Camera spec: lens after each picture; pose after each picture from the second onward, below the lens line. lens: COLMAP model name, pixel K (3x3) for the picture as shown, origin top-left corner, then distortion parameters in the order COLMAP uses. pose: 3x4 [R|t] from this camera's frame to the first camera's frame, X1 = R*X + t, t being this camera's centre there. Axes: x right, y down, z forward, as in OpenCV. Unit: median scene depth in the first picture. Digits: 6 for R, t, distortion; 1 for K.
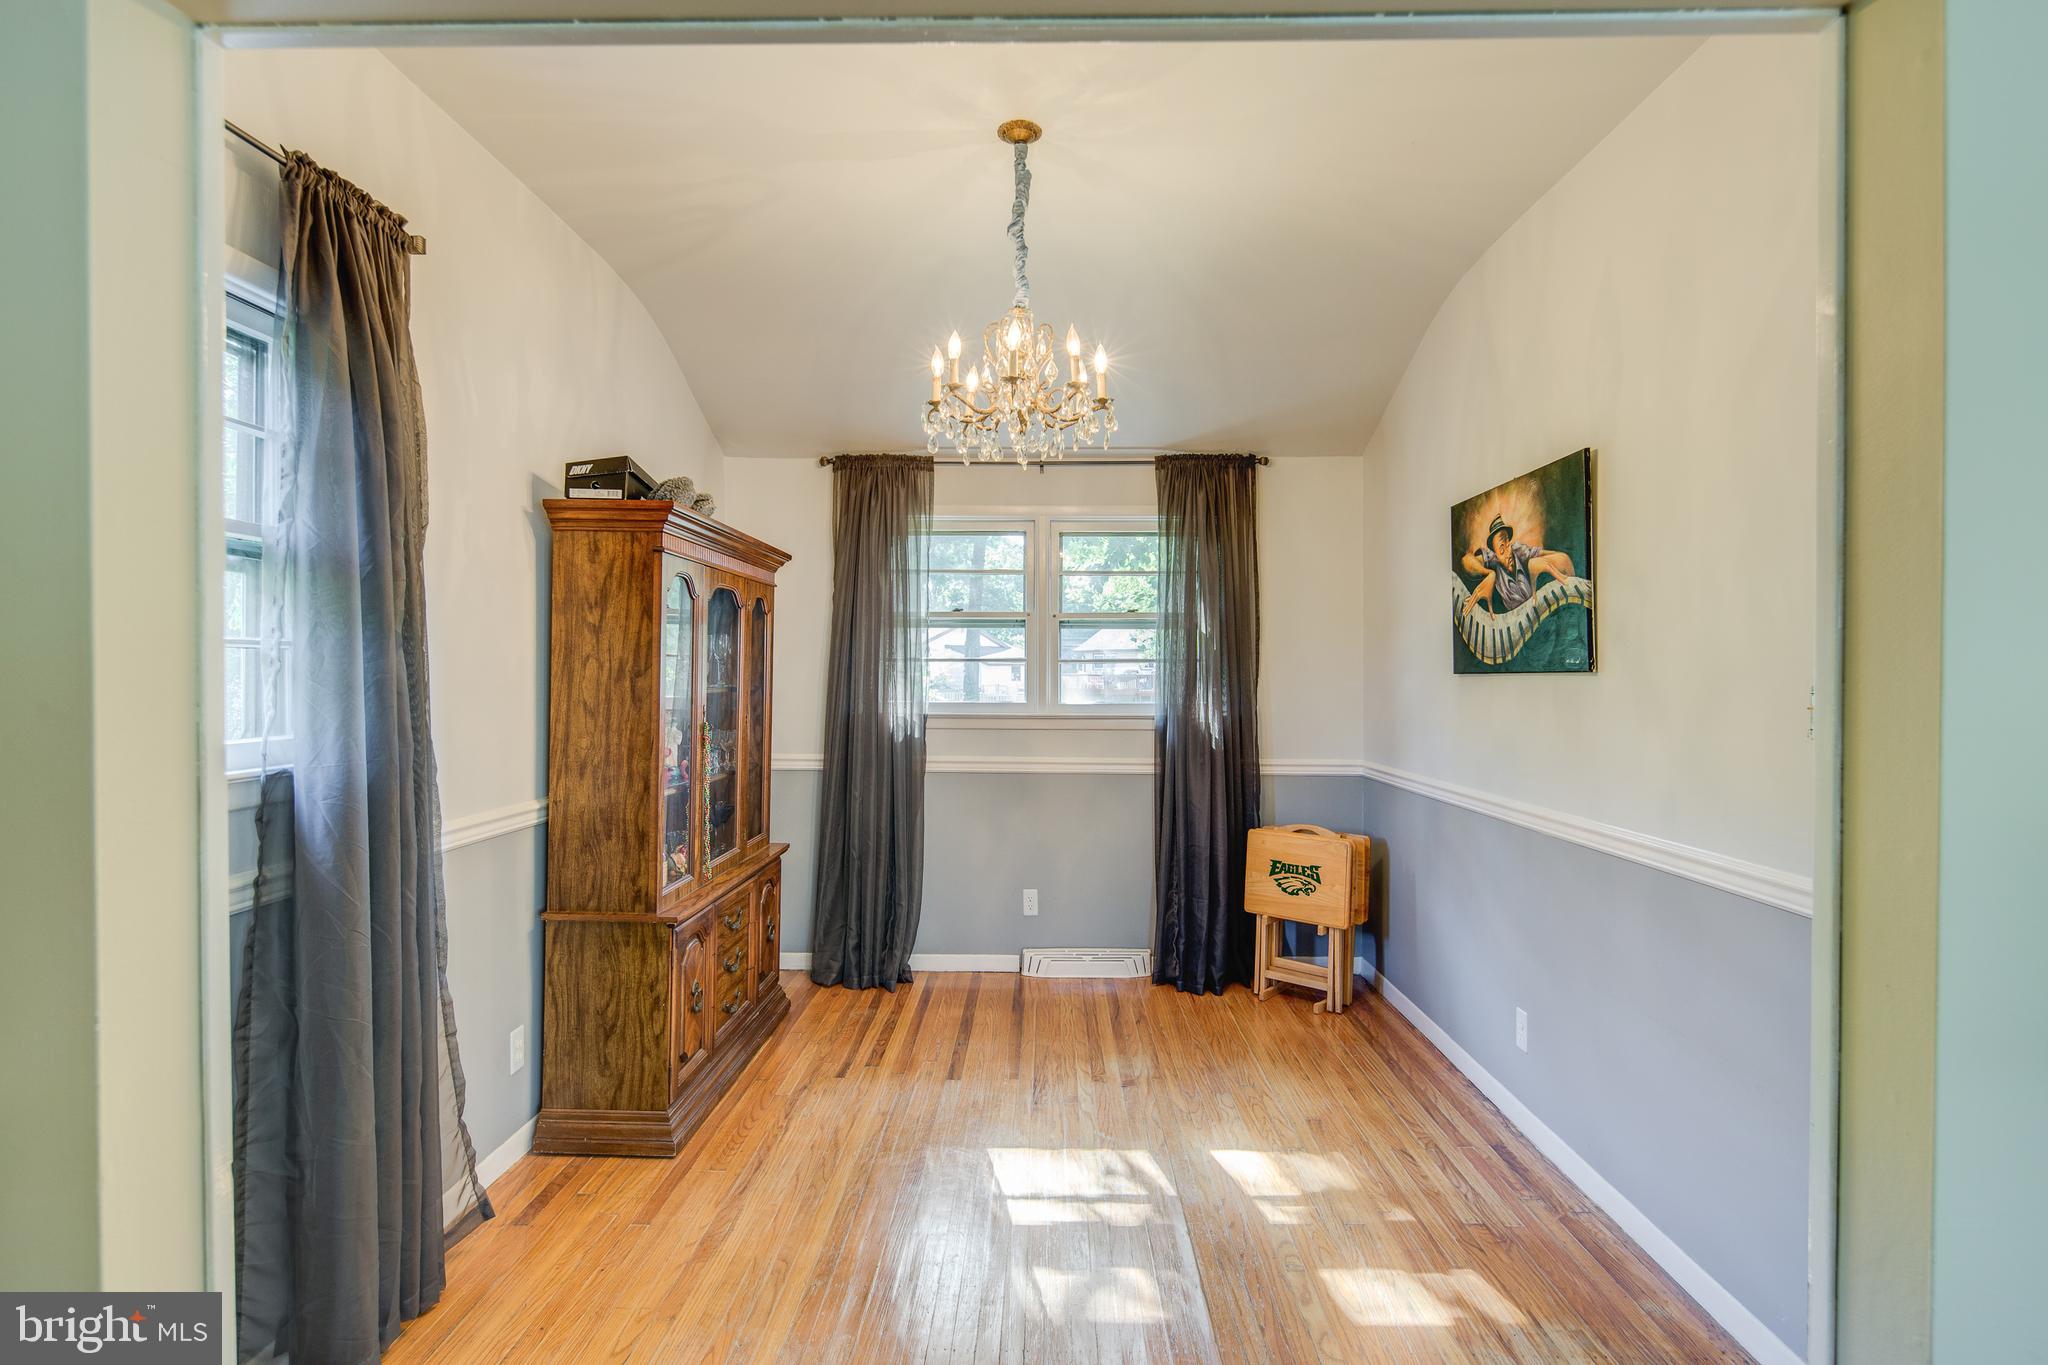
lens RADIAL K [[989.2, 0, 1020.8], [0, 989.2, 672.7], [0, 0, 1]] dist [0.000317, -0.013470]
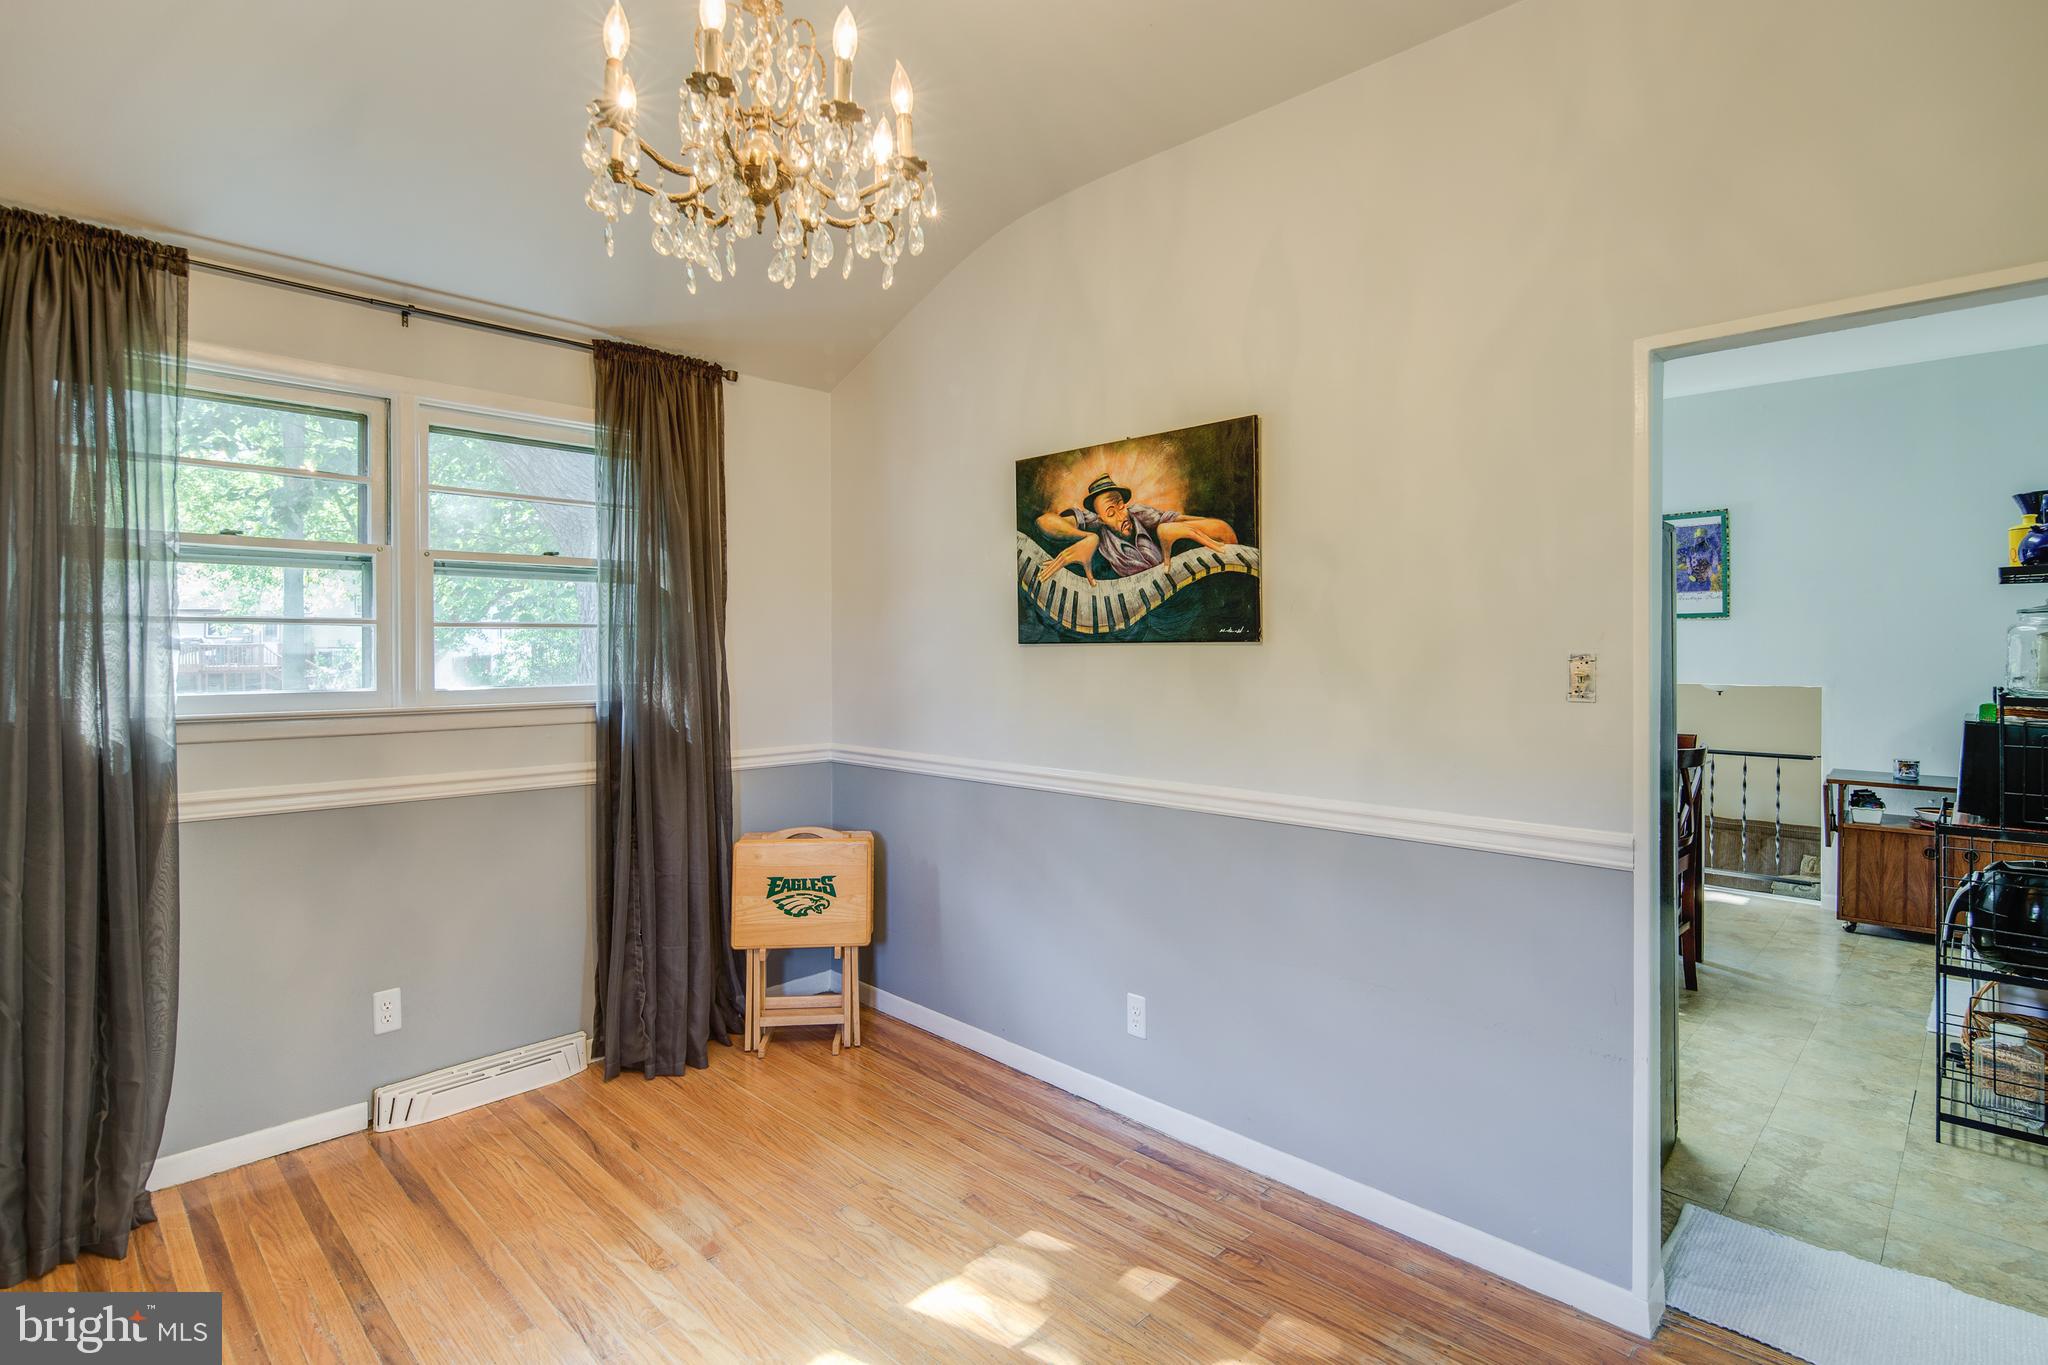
lens RADIAL K [[990.0, 0, 1025.6], [0, 990.0, 644.8], [0, 0, 1]] dist [0.000915, -0.005077]
pose [[0.675948, -0.001603, 0.736947, -0.202478], [0.000089, 0.999998, 0.002093, 0.000274], [-0.736949, -0.001349, 0.675947, 0.322358]]
